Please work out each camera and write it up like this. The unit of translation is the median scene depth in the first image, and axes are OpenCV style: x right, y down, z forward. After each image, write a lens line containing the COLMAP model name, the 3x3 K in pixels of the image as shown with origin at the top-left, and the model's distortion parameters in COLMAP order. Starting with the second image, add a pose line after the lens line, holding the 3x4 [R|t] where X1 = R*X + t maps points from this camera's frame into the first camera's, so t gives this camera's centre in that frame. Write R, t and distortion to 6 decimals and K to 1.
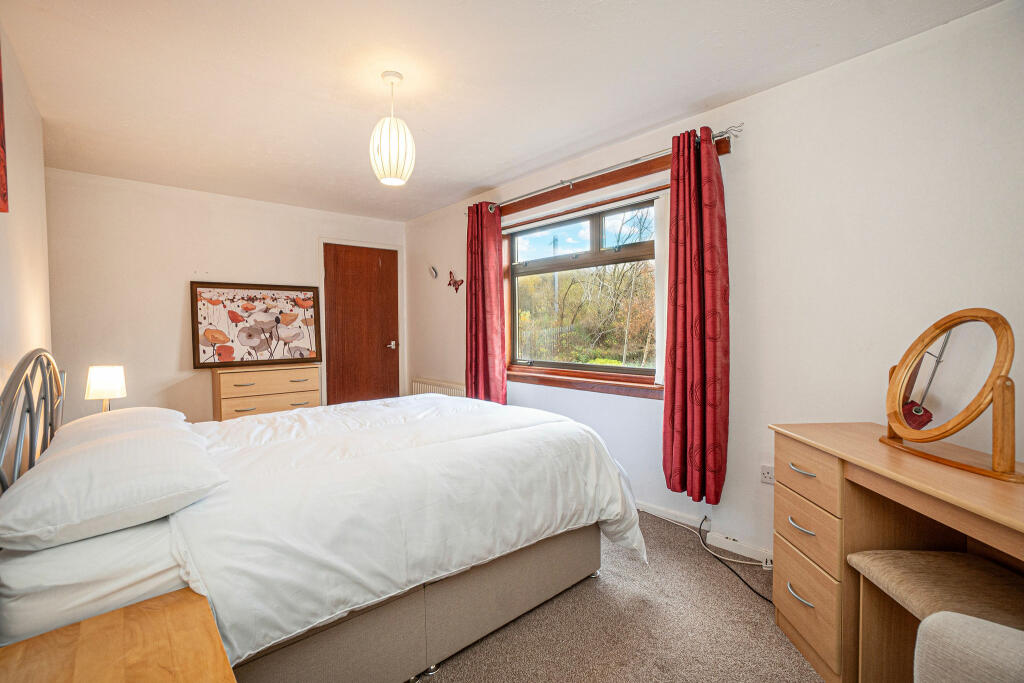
lens RADIAL K [[453.0, 0, 509.5], [0, 453.0, 338.2], [0, 0, 1]] dist [0.000384, 0.000078]
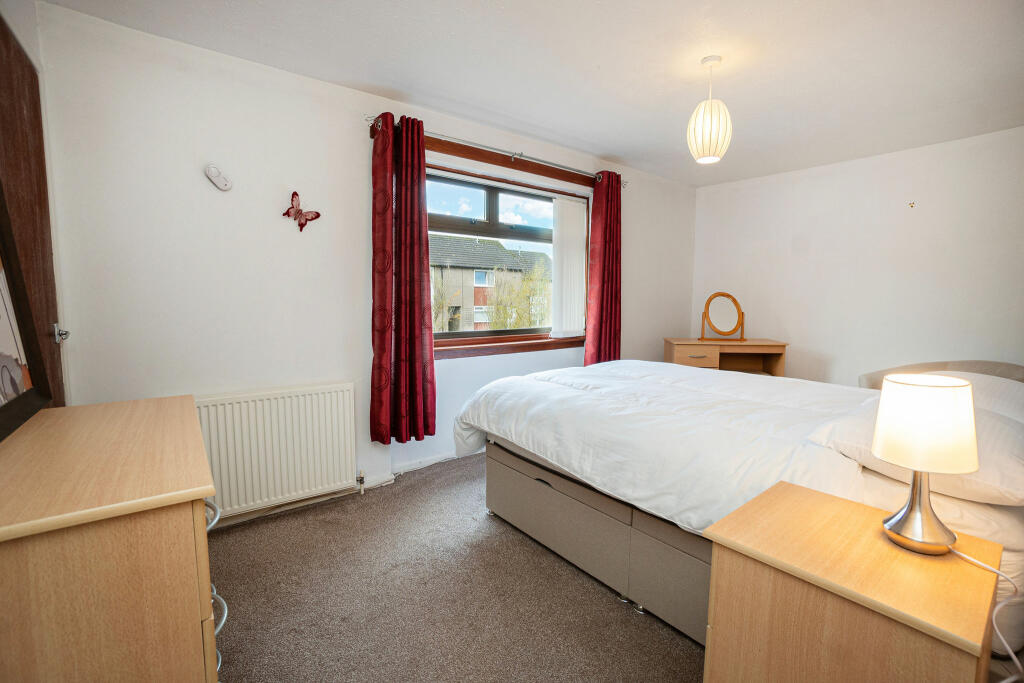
lens RADIAL K [[453.0, 0, 509.5], [0, 453.0, 338.2], [0, 0, 1]] dist [0.000384, 0.000078]
pose [[0.083094, -0.072027, 0.993935, -0.863301], [0.022647, 0.997263, 0.070375, 0.002562], [-0.996284, 0.016662, 0.084497, 0.861297]]
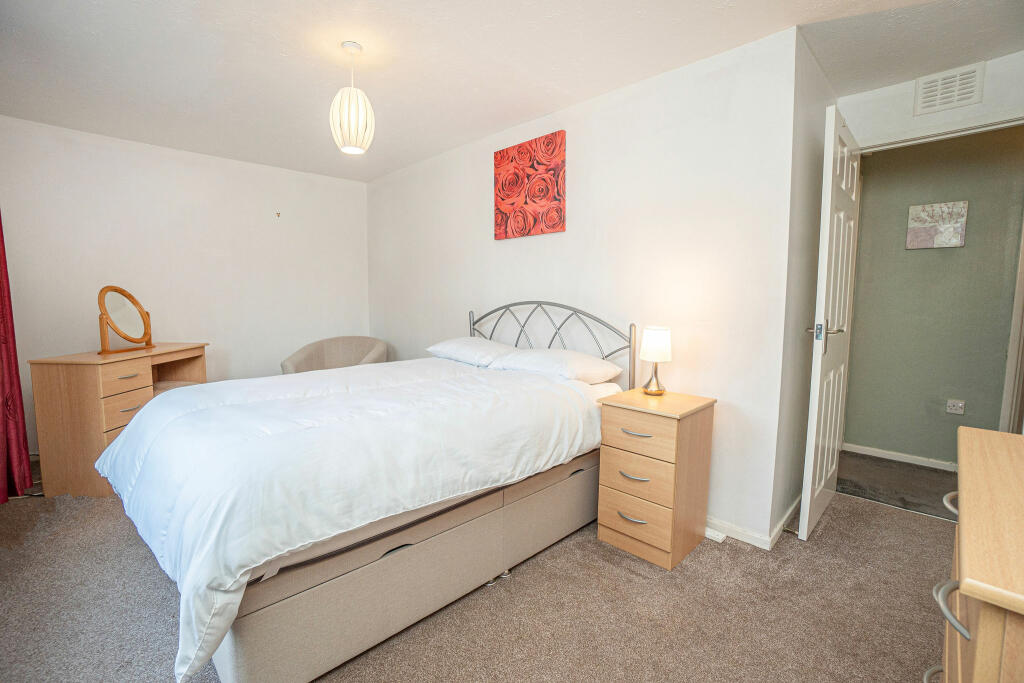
lens RADIAL K [[453.0, 0, 509.5], [0, 453.0, 338.2], [0, 0, 1]] dist [0.000384, 0.000078]
pose [[-0.999646, 0.010972, -0.024229, -0.342592], [0.007987, 0.992735, 0.120060, -0.019508], [0.025370, 0.119824, -0.992471, 1.311519]]
